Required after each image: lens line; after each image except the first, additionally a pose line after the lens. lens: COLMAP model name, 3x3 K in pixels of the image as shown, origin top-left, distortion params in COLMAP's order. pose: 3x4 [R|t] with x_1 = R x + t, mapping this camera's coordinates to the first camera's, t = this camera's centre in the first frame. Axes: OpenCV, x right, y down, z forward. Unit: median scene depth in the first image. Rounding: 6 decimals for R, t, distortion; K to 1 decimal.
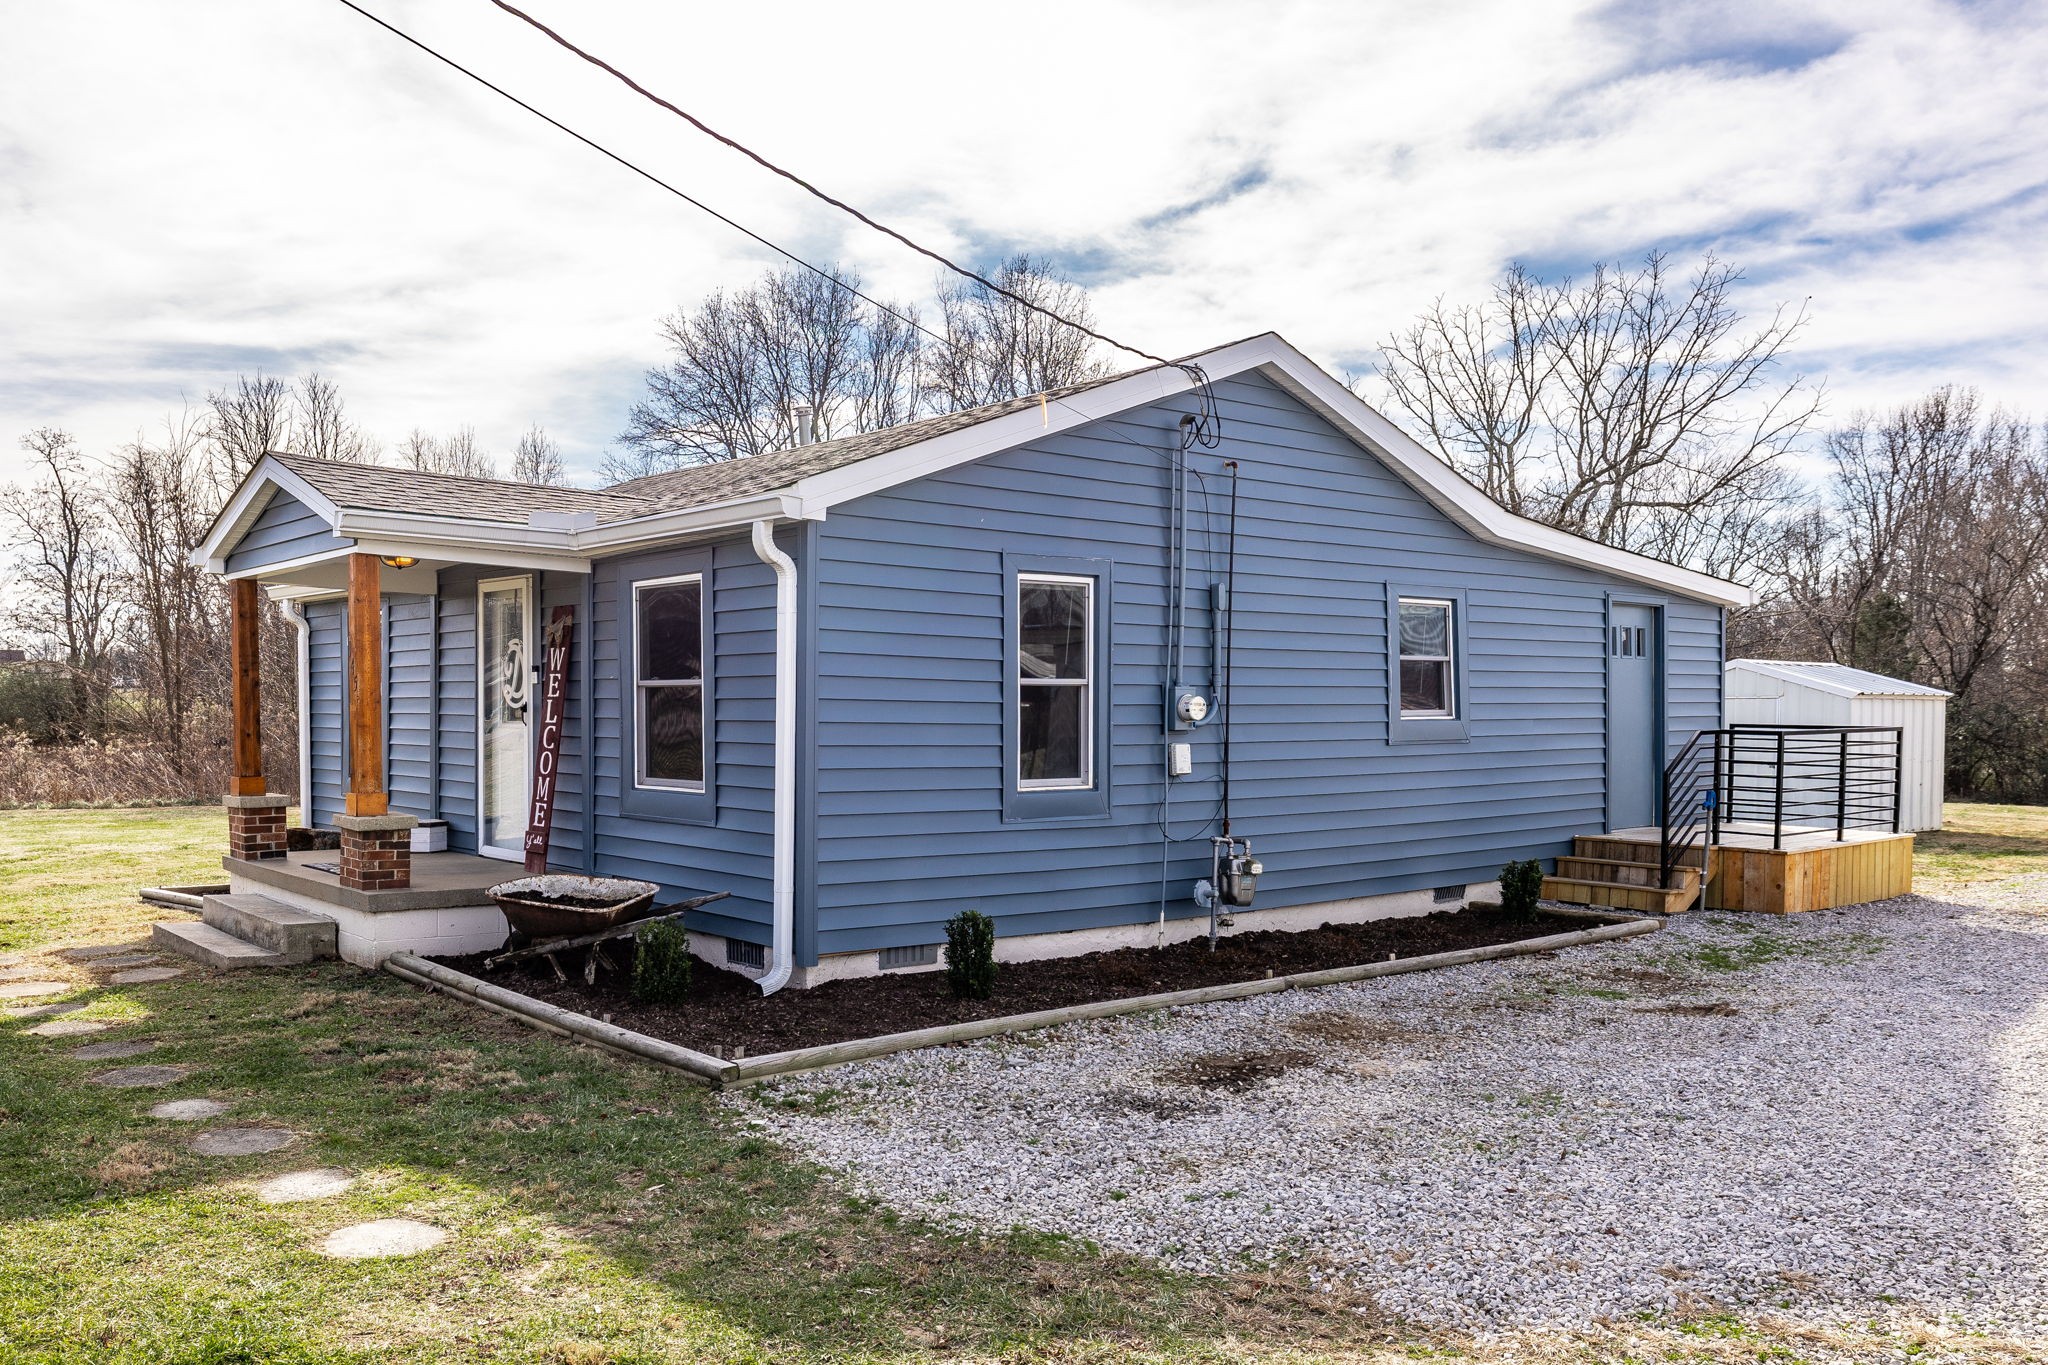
lens RADIAL K [[1642.1, 0, 871.6], [0, 1642.1, 765.3], [0, 0, 1]] dist [0.000964, -0.007182]
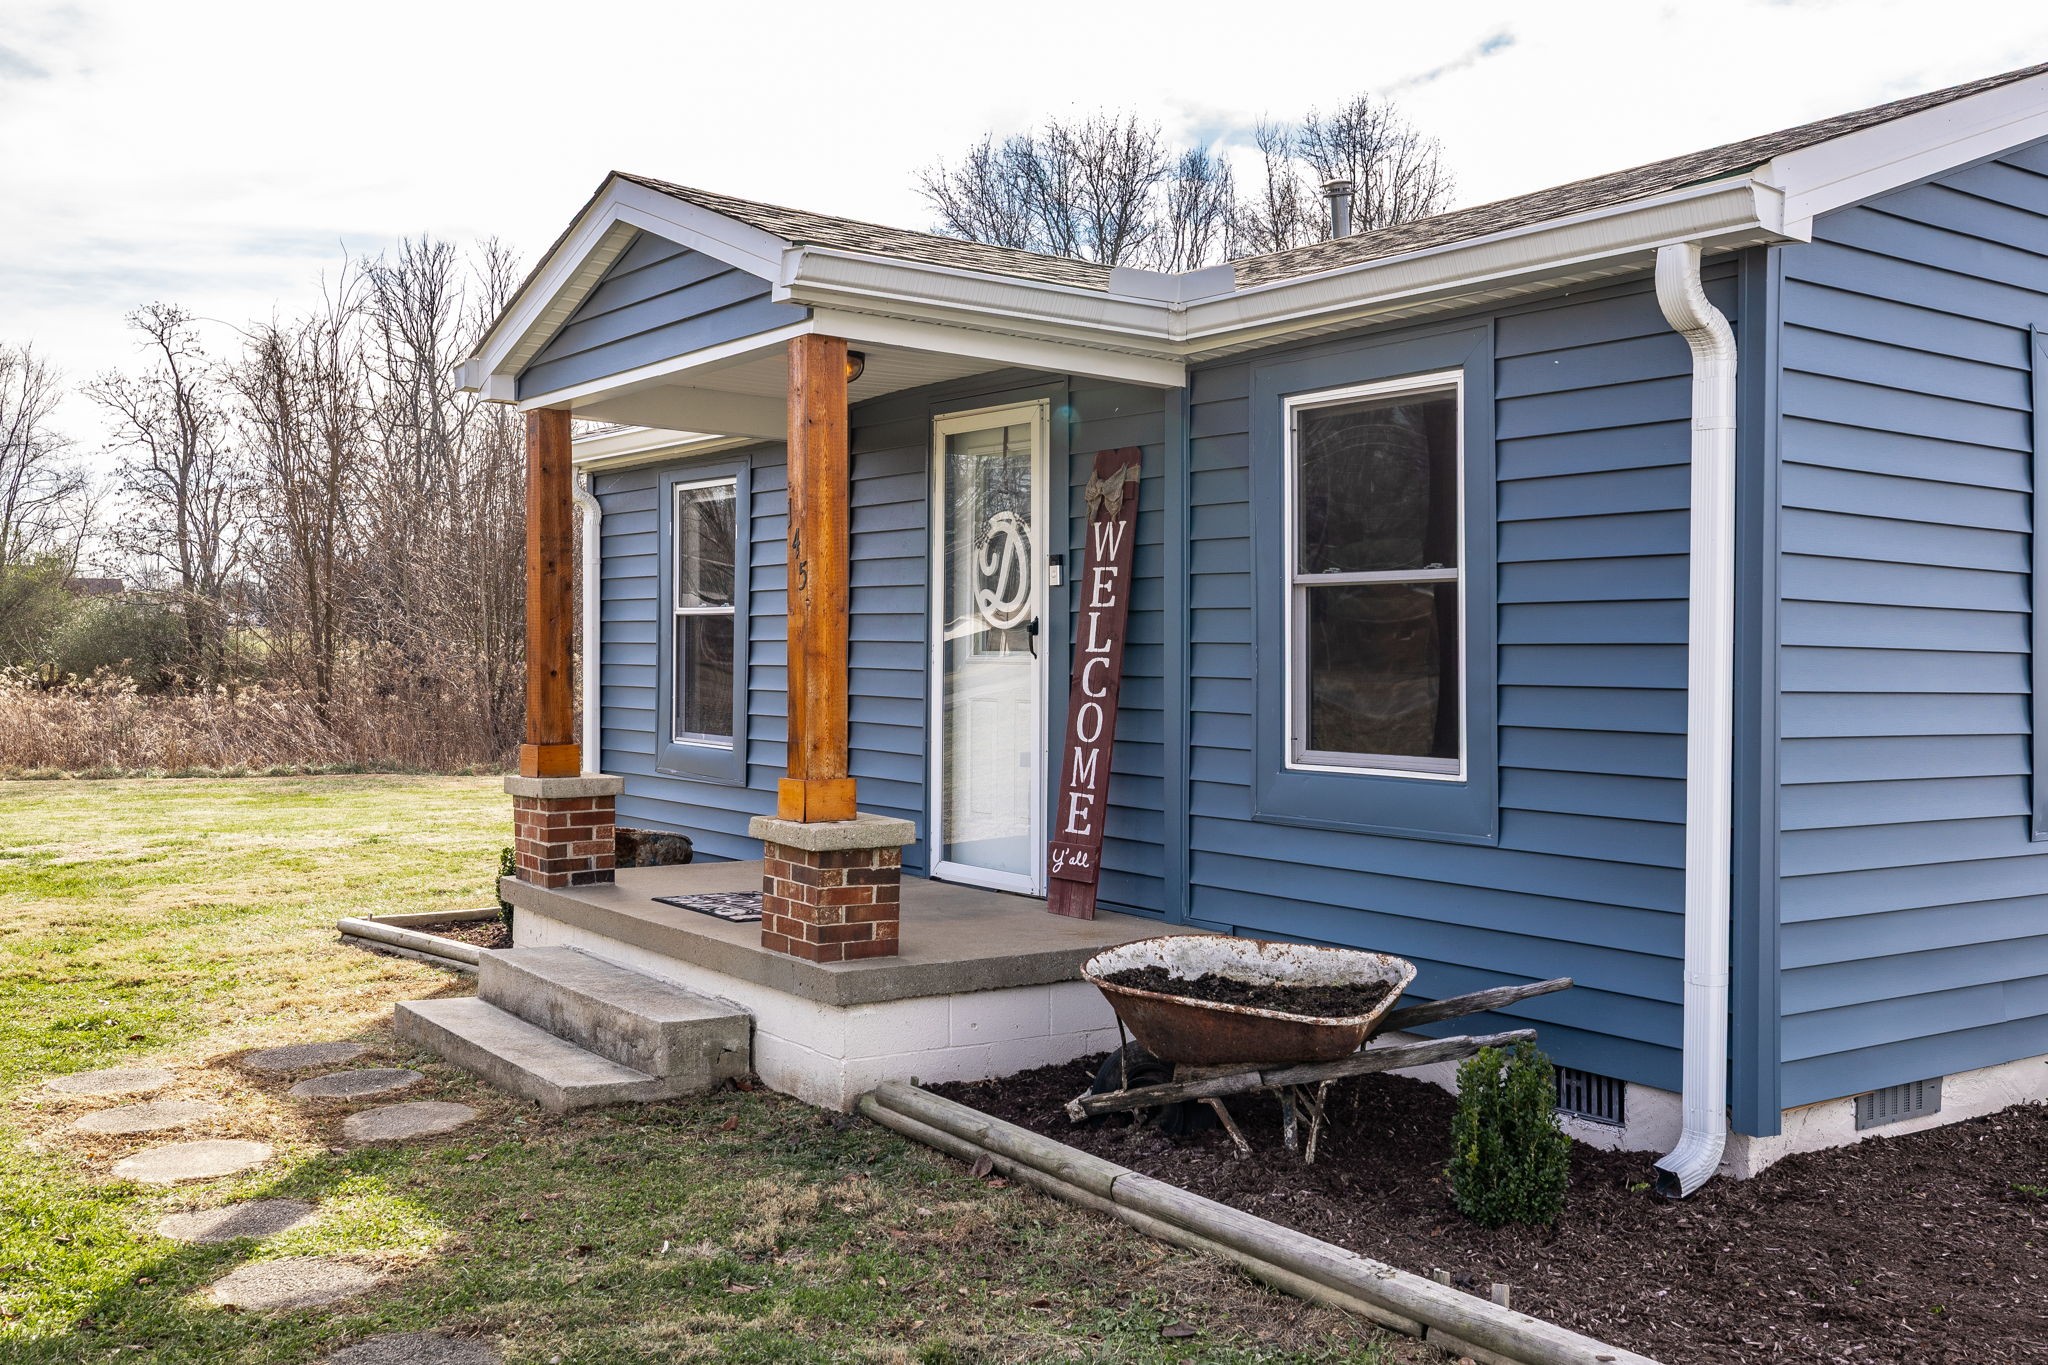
lens RADIAL K [[1932.4, 0, 1101.9], [0, 1932.4, 648.4], [0, 0, 1]] dist [0.001706, 0.000000]
pose [[0.999984, 0.002368, -0.005064, -0.190507], [-0.002556, 0.999299, -0.037342, -0.002120], [0.004972, 0.037355, 0.999290, 0.327904]]
